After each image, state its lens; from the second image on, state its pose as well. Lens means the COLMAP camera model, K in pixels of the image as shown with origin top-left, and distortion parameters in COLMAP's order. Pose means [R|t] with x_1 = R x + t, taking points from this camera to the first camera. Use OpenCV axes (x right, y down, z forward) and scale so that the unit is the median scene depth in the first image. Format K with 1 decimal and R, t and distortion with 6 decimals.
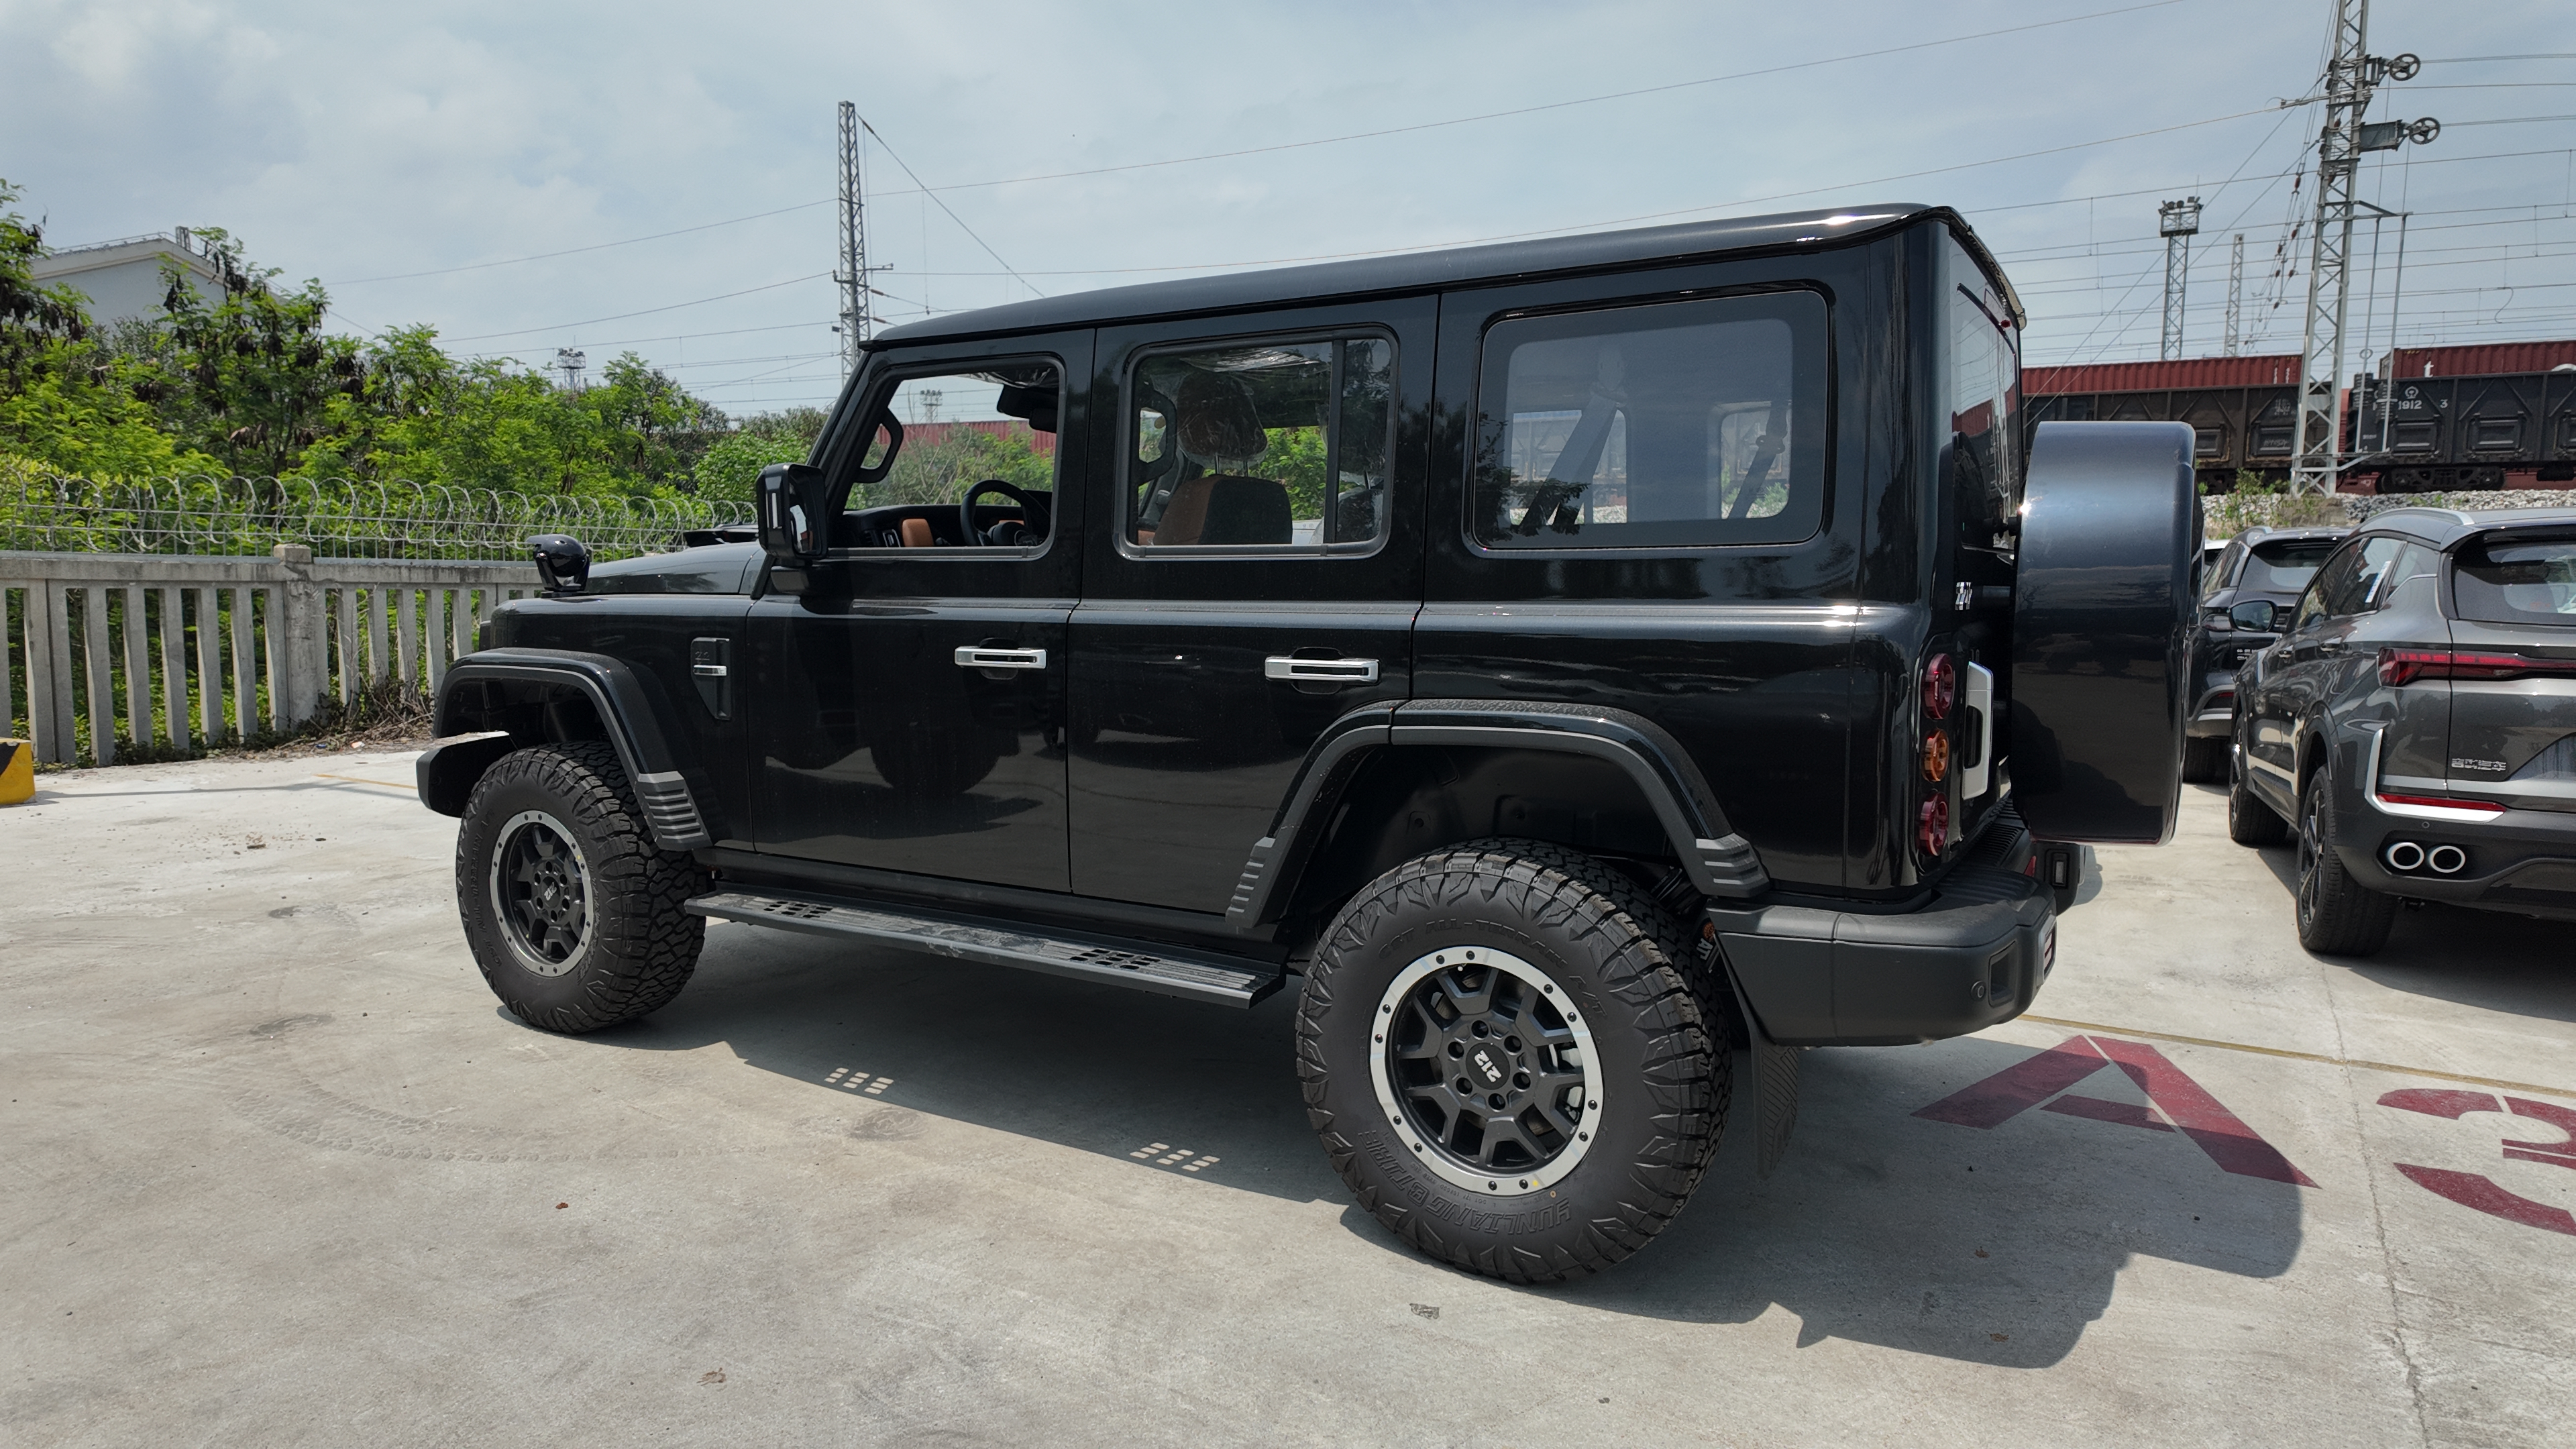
lens RADIAL K [[1514.0, 0, 1296.8], [0, 1514.0, 718.8], [0, 0, 1]] dist [0.040881, -0.041317]
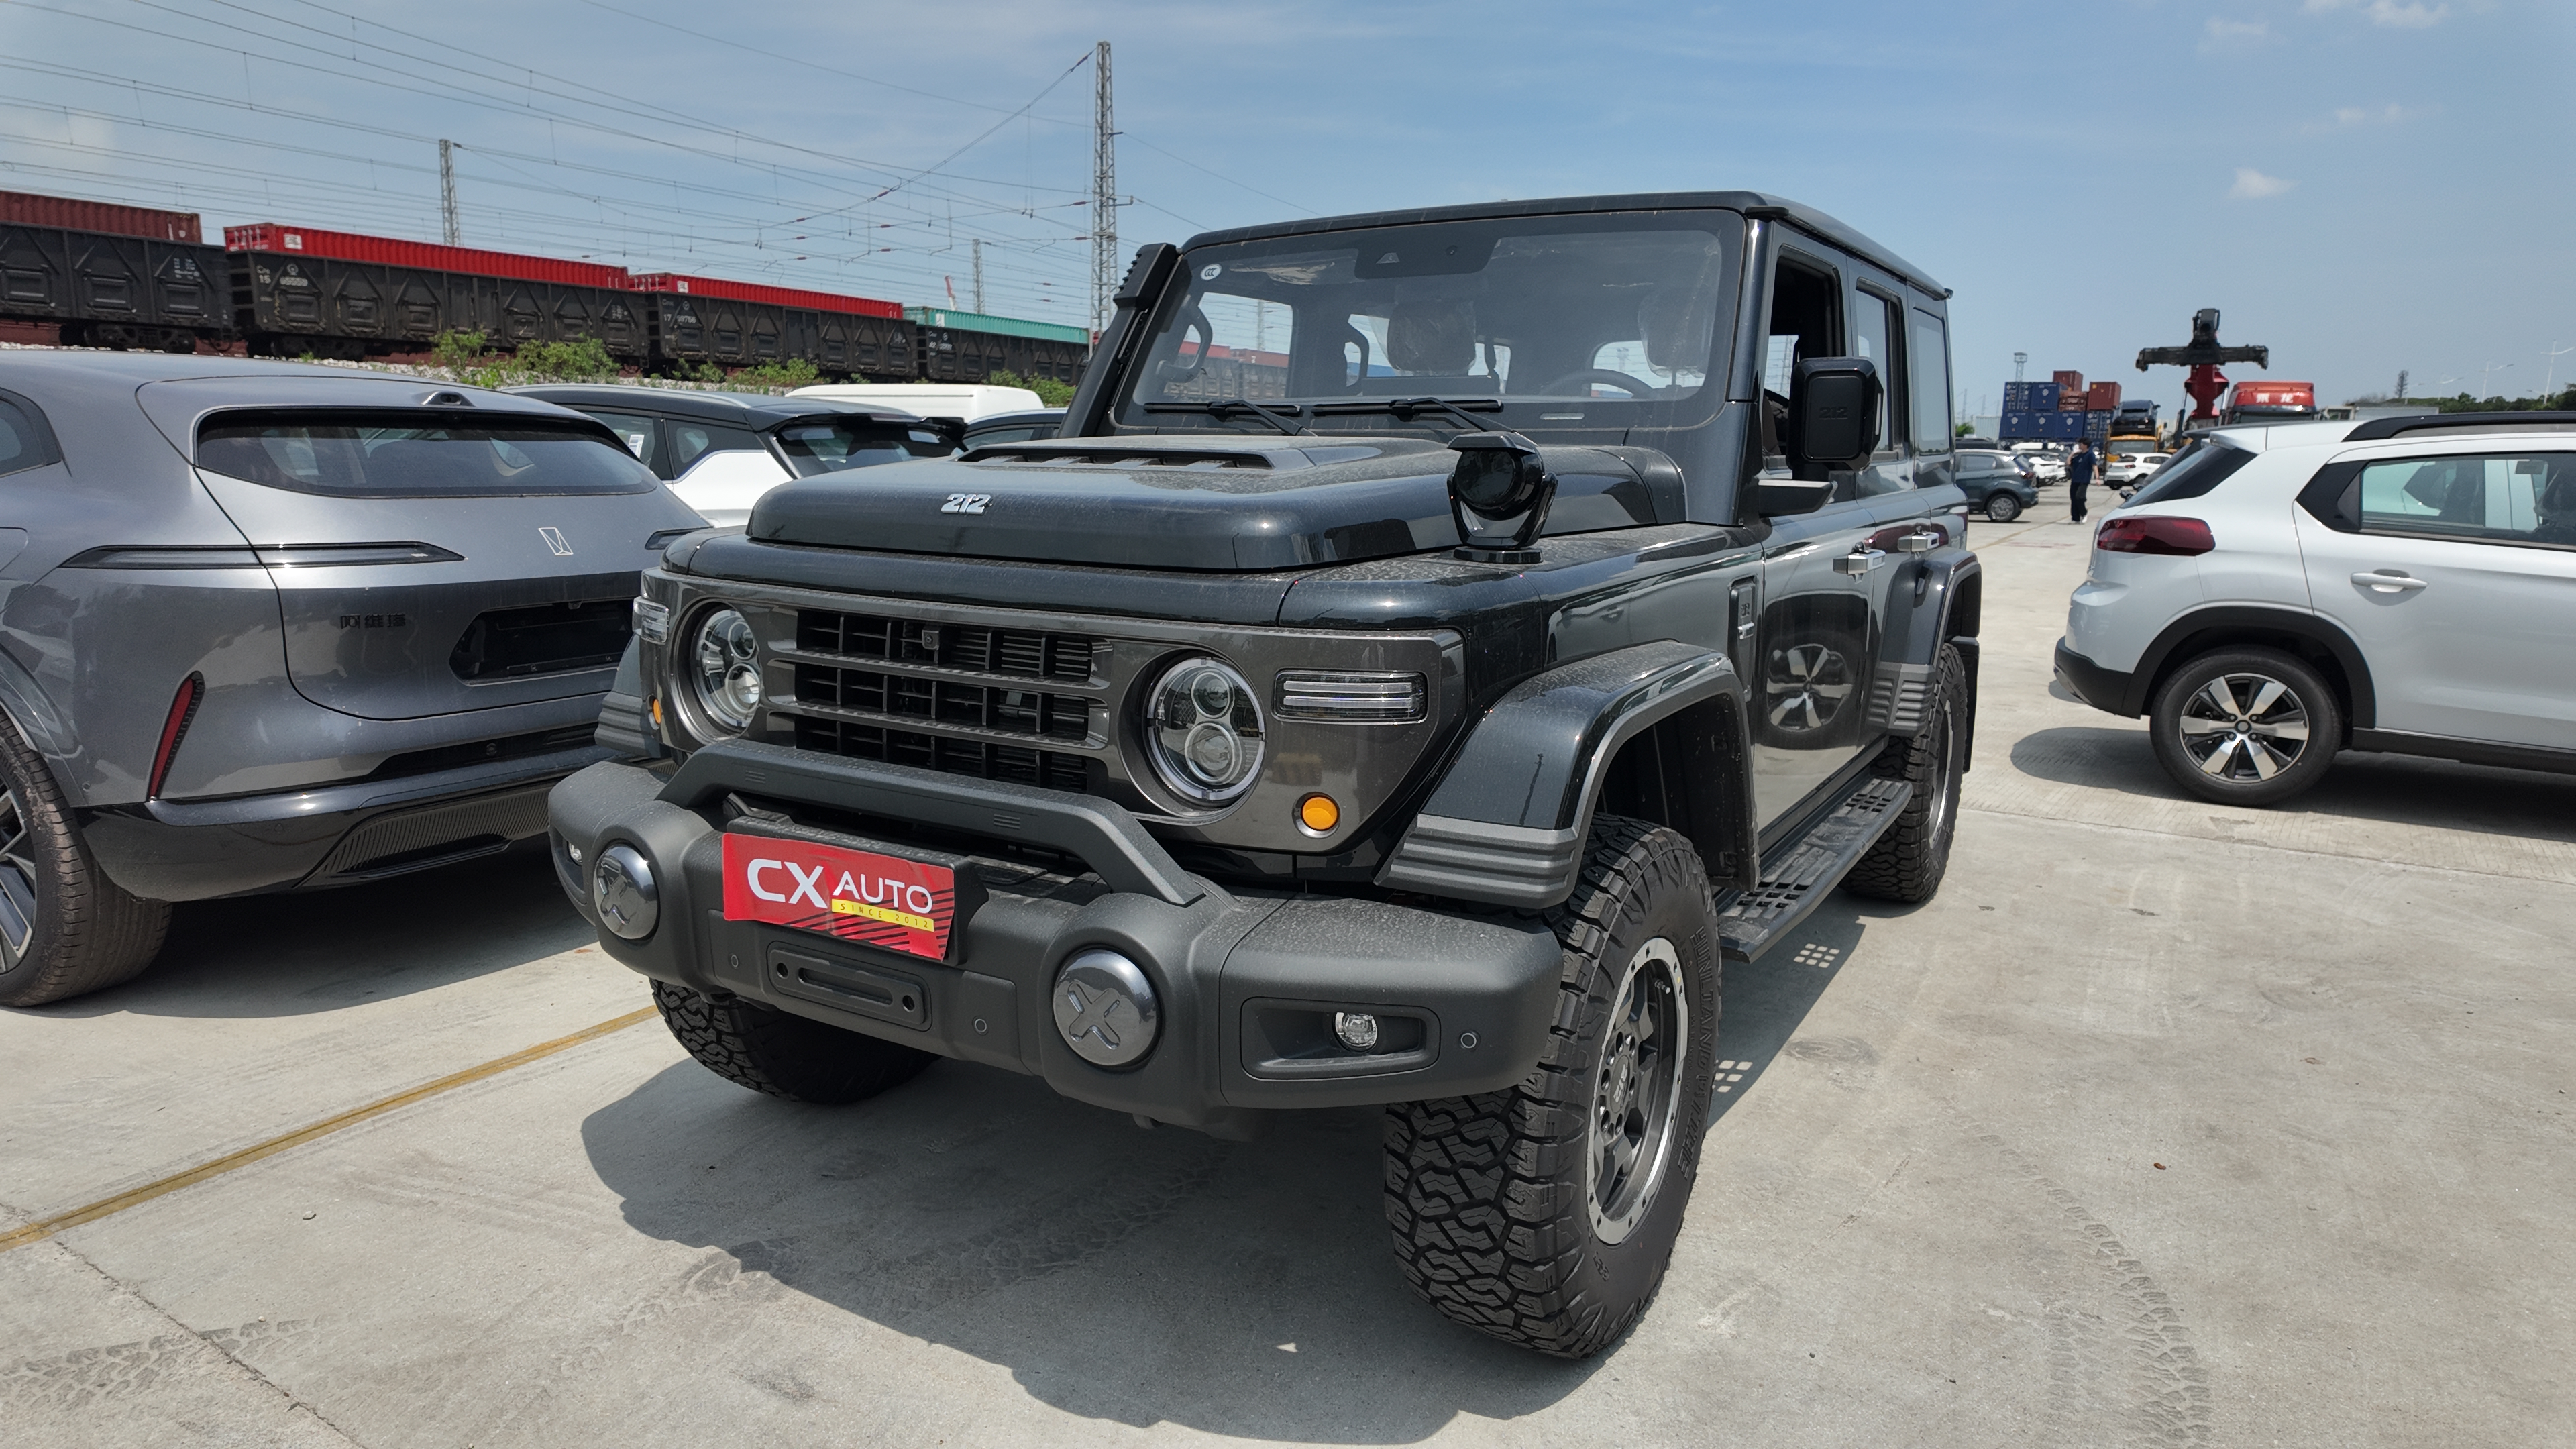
lens RADIAL K [[1514.0, 0, 1296.8], [0, 1514.0, 718.8], [0, 0, 1]] dist [0.040881, -0.041317]
pose [[0.015817, -0.182589, 0.983062, -1.269900], [0.088668, 0.979568, 0.180513, -0.160434], [-0.995936, 0.084311, 0.031684, 1.369116]]
